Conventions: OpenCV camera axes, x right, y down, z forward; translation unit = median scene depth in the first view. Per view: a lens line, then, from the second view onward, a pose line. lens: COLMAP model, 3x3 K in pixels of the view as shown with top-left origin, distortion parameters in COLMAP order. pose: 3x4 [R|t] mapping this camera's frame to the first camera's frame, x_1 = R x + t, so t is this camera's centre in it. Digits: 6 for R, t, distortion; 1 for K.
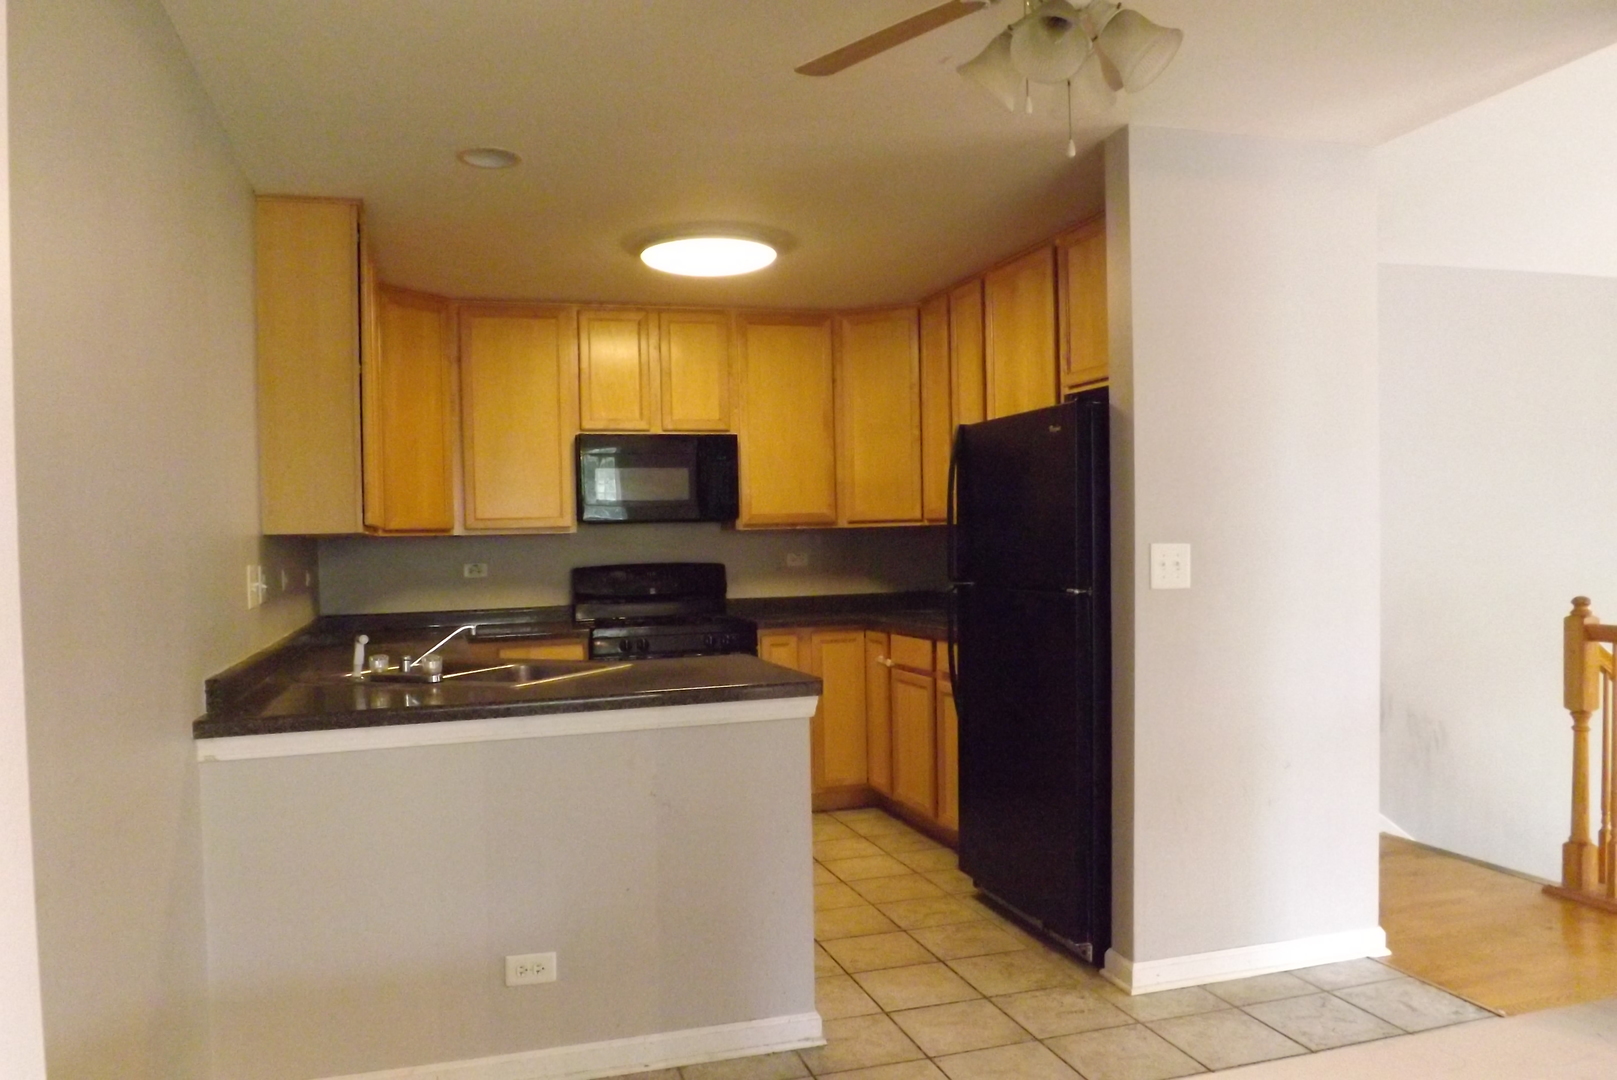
lens RADIAL K [[1209.4, 0, 804.6], [0, 1209.4, 552.0], [0, 0, 1]] dist [-0.009969, -0.004589]
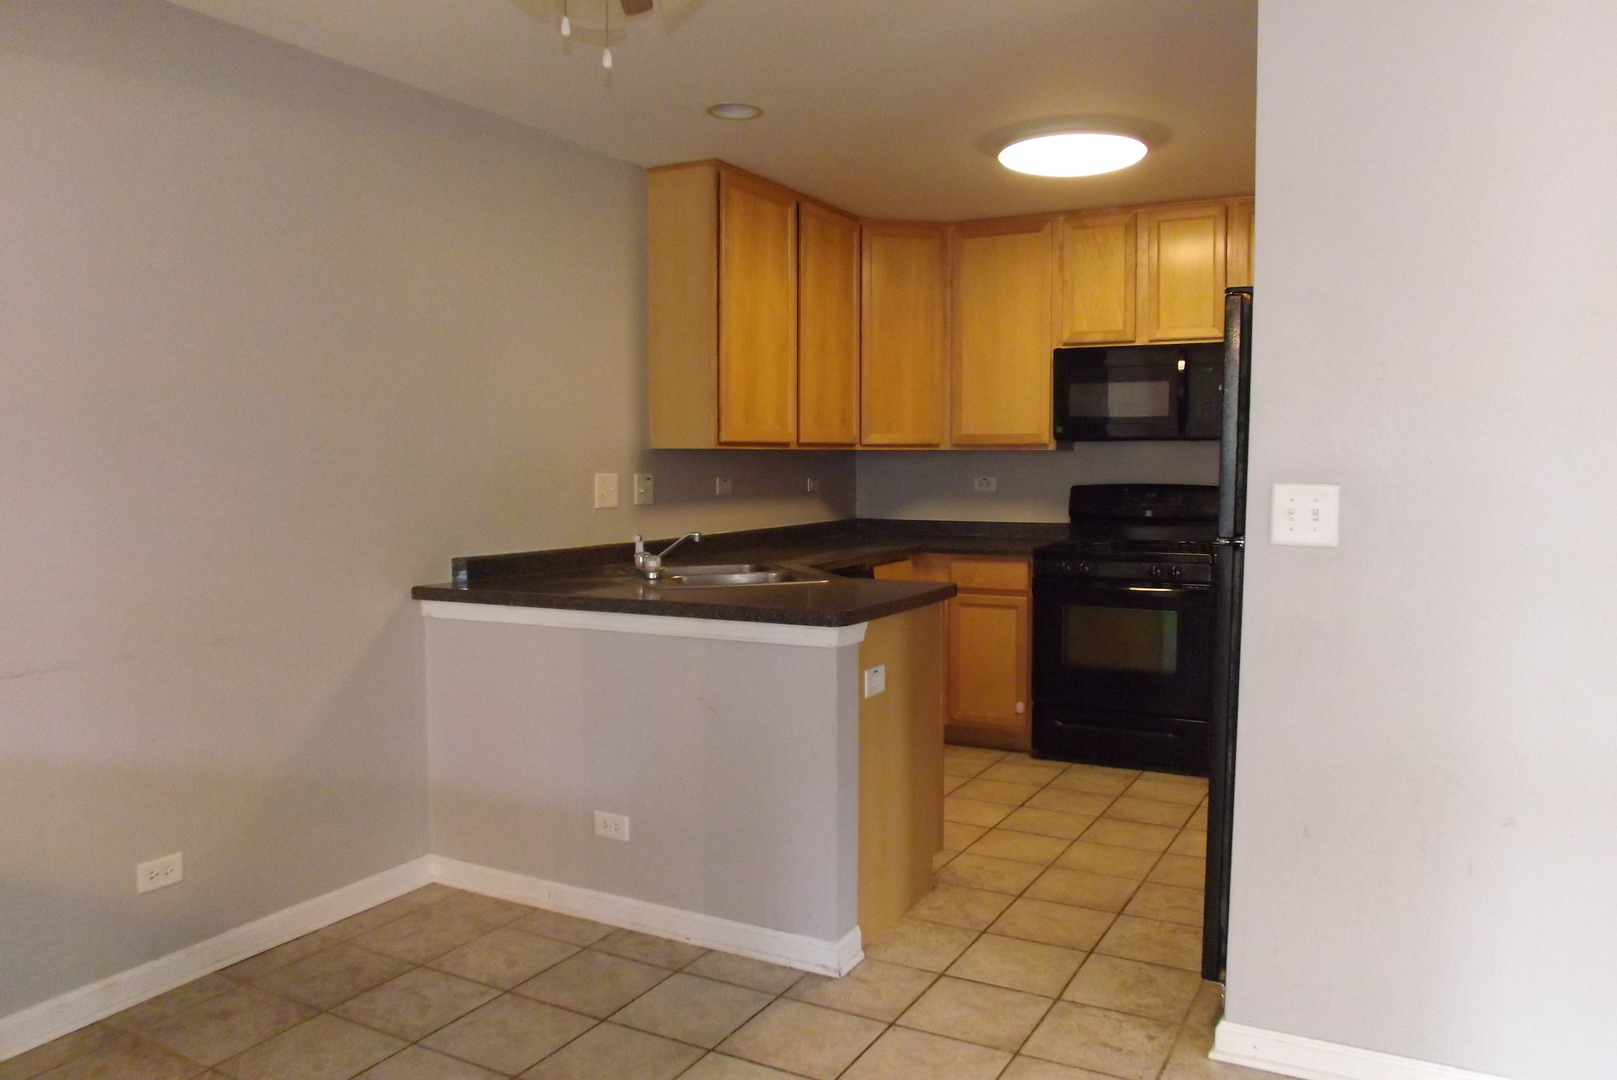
lens RADIAL K [[1209.4, 0, 803.5], [0, 1209.4, 533.2], [0, 0, 1]] dist [-0.009969, -0.004589]
pose [[0.702189, 0.066194, -0.708907, 0.592883], [-0.022173, 0.997219, 0.071152, -0.021896], [0.711645, -0.034244, 0.701704, 0.262518]]
